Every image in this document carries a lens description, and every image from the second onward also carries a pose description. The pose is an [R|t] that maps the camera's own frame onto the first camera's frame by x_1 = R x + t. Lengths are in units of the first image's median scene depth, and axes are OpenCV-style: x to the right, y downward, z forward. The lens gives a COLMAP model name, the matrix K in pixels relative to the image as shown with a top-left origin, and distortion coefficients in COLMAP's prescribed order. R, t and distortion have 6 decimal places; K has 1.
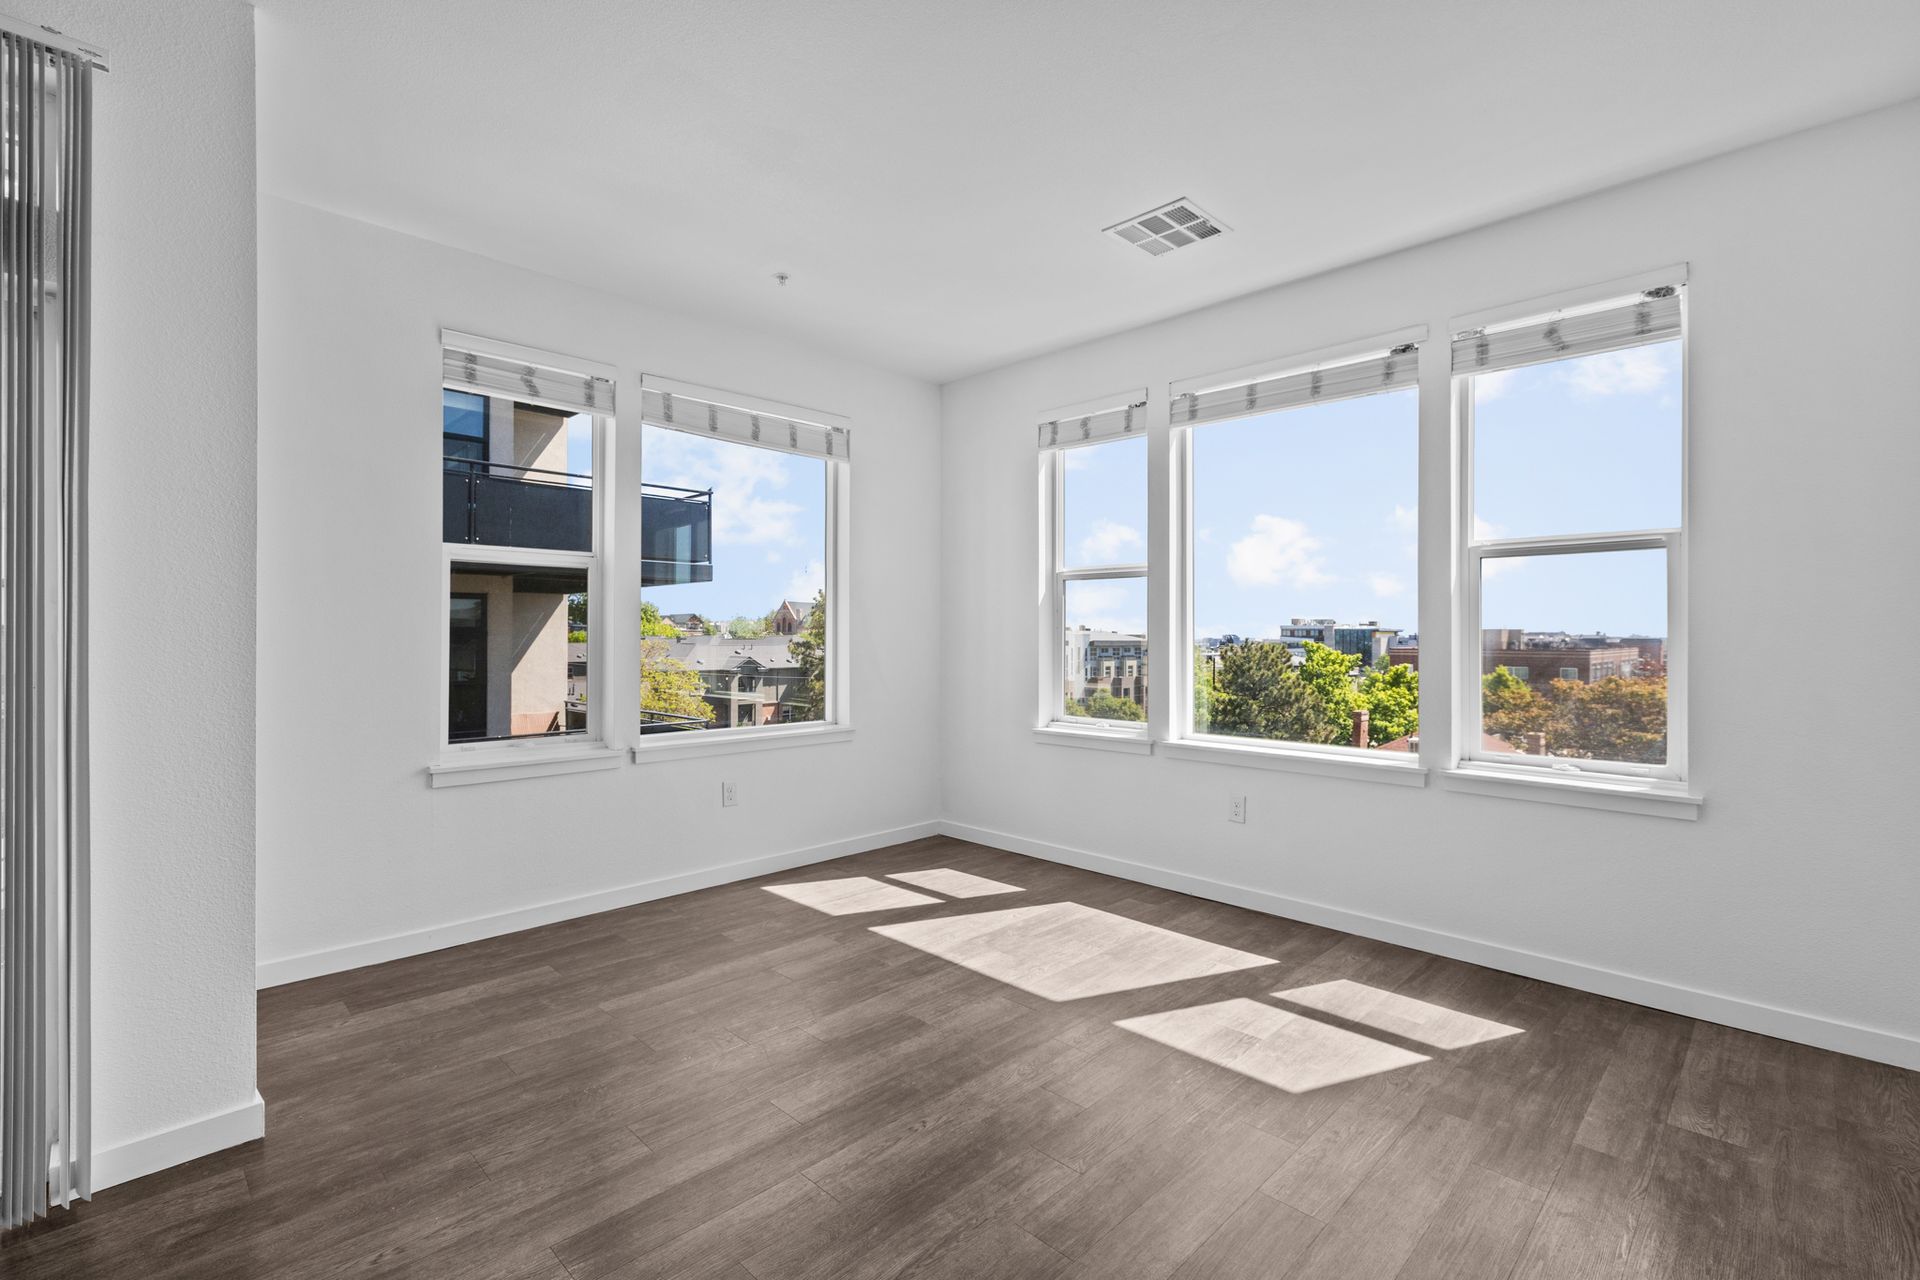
lens RADIAL K [[861.5, 0, 969.8], [0, 861.5, 630.2], [0, 0, 1]] dist [0.006054, 0.000375]
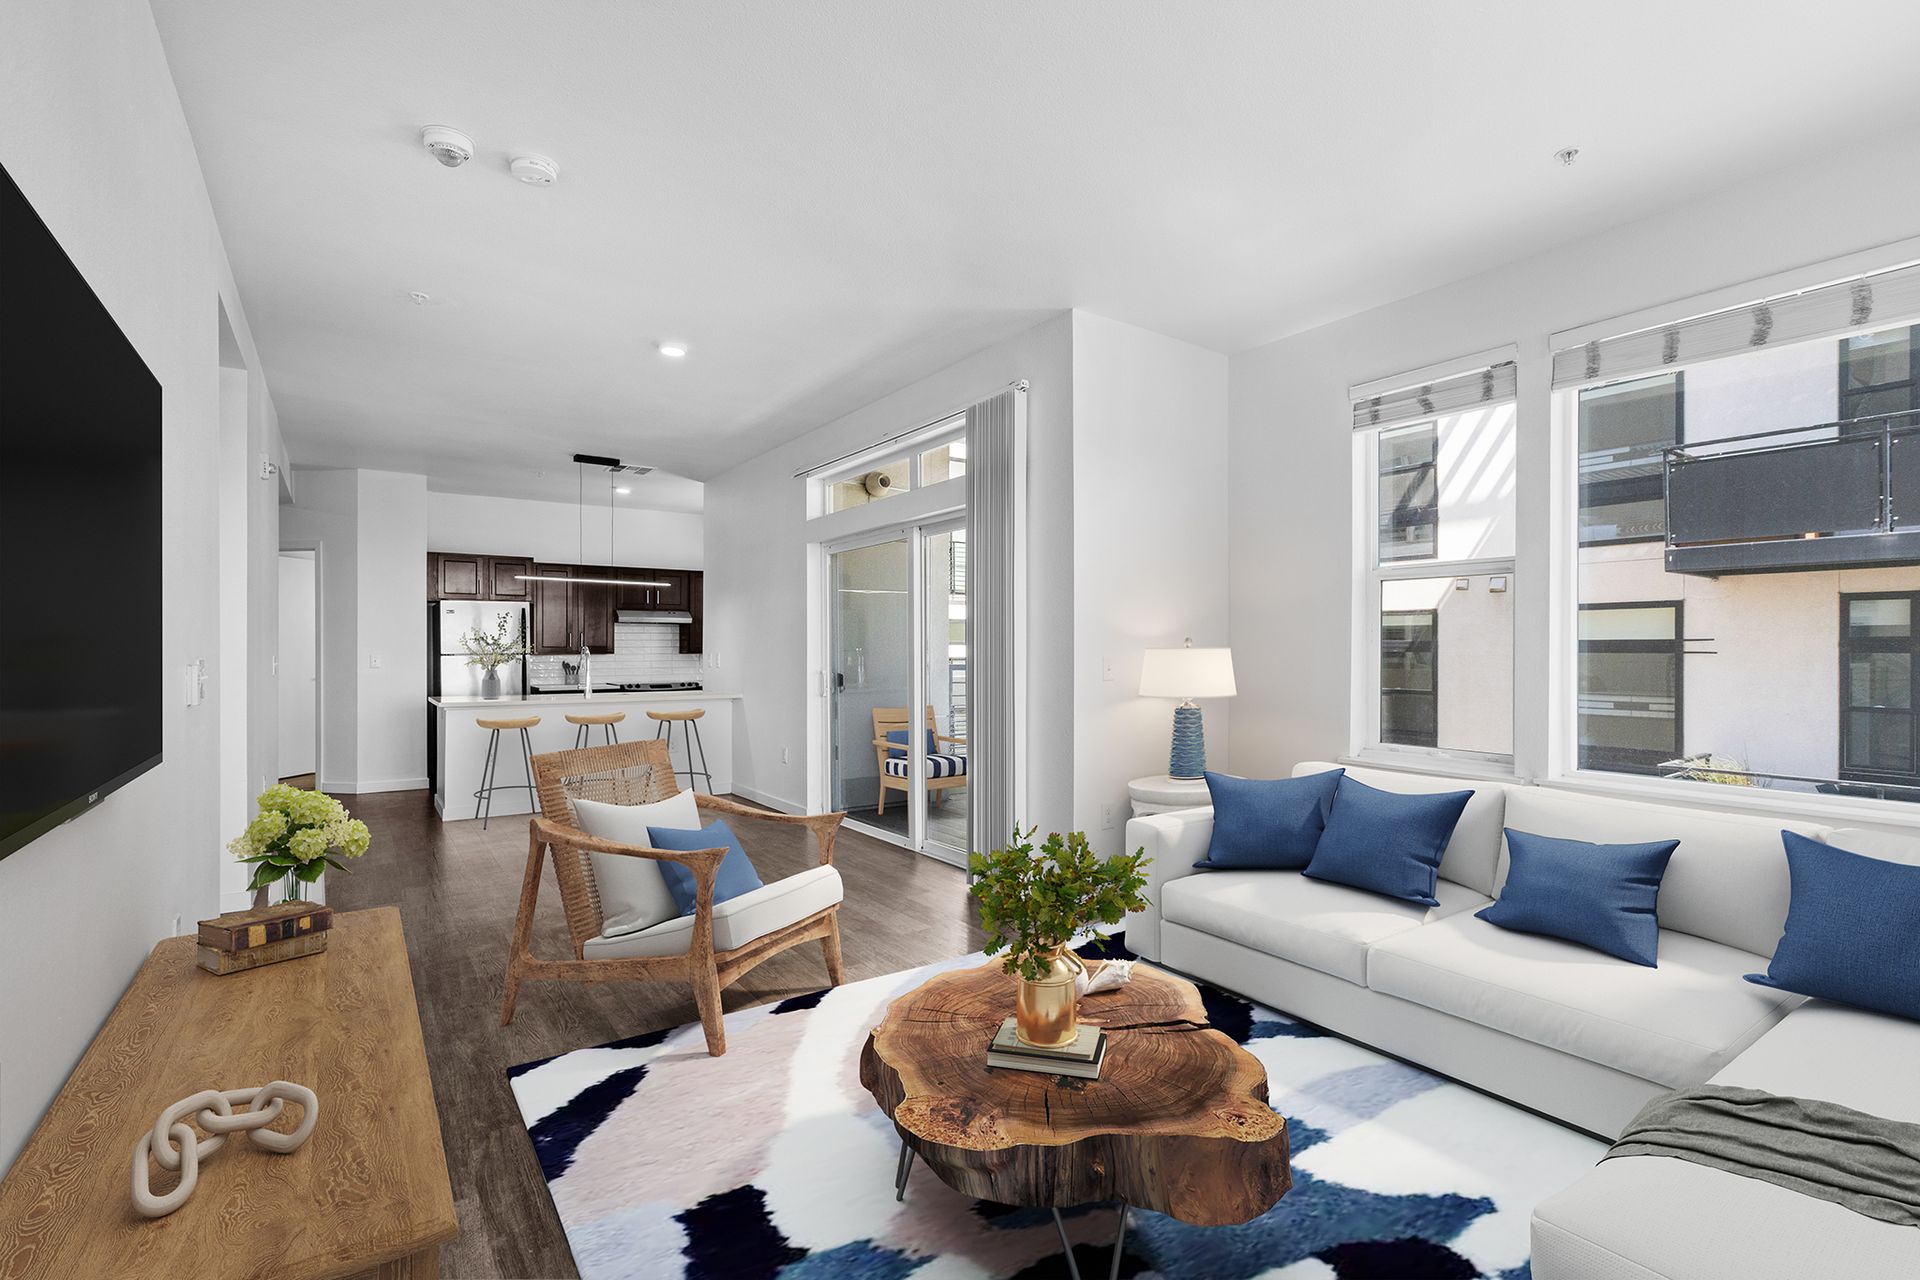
lens RADIAL K [[862.0, 0, 960.0], [0, 862.0, 640.0], [0, 0, 1]] dist [-0.001768, -0.000095]
pose [[-0.191177, -0.008691, -0.981517, 1.600756], [0.005276, 0.999937, -0.009882, 0.033961], [0.981541, -0.007067, -0.191119, 1.620796]]
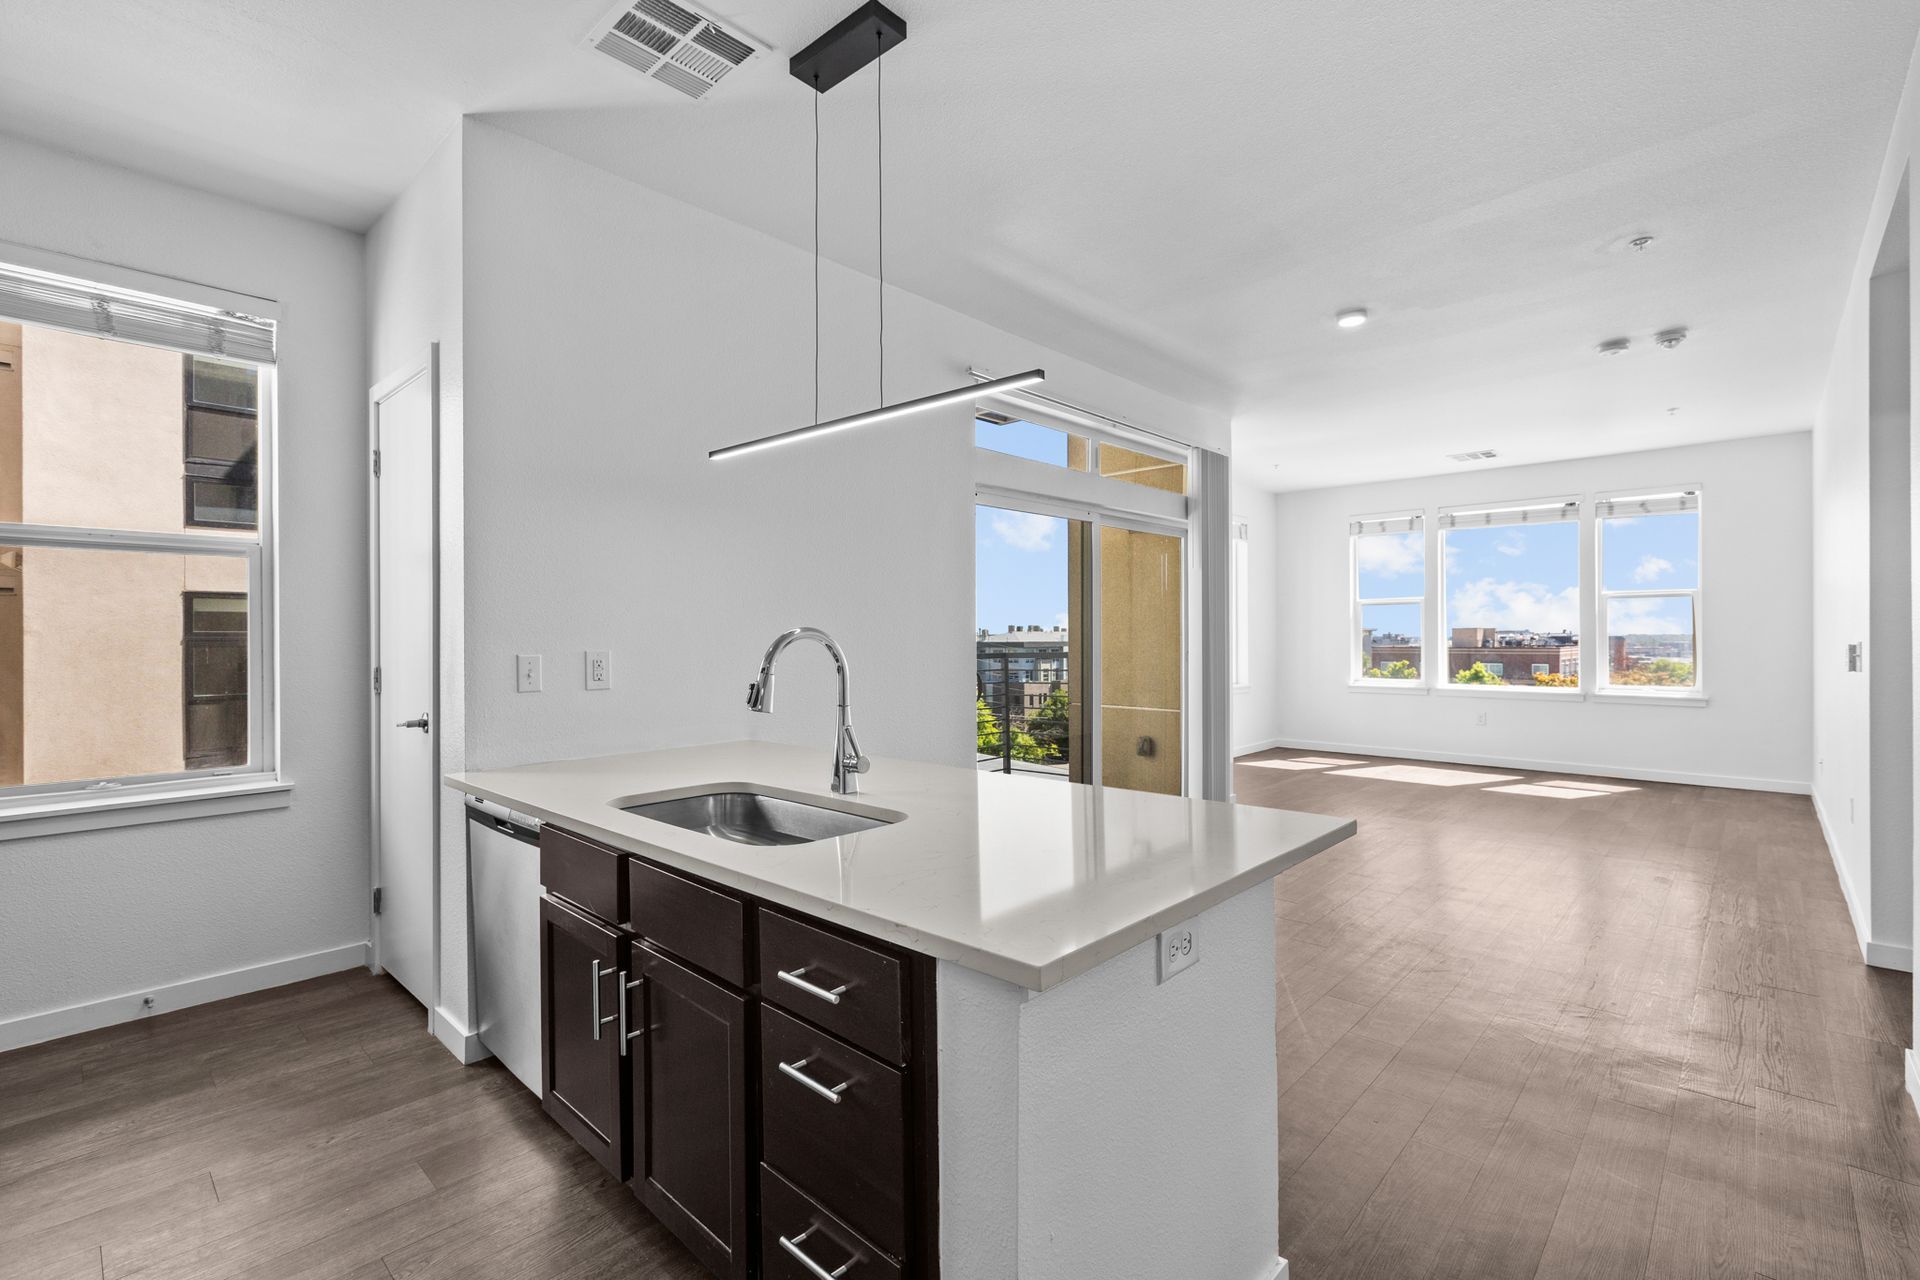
lens RADIAL K [[862.0, 0, 960.0], [0, 862.0, 640.0], [0, 0, 1]] dist [-0.001768, -0.000095]
pose [[0.999792, -0.005634, 0.019579, -0.831186], [0.005441, 0.999936, 0.009898, -0.007058], [-0.019633, -0.009789, 0.999759, -0.880859]]
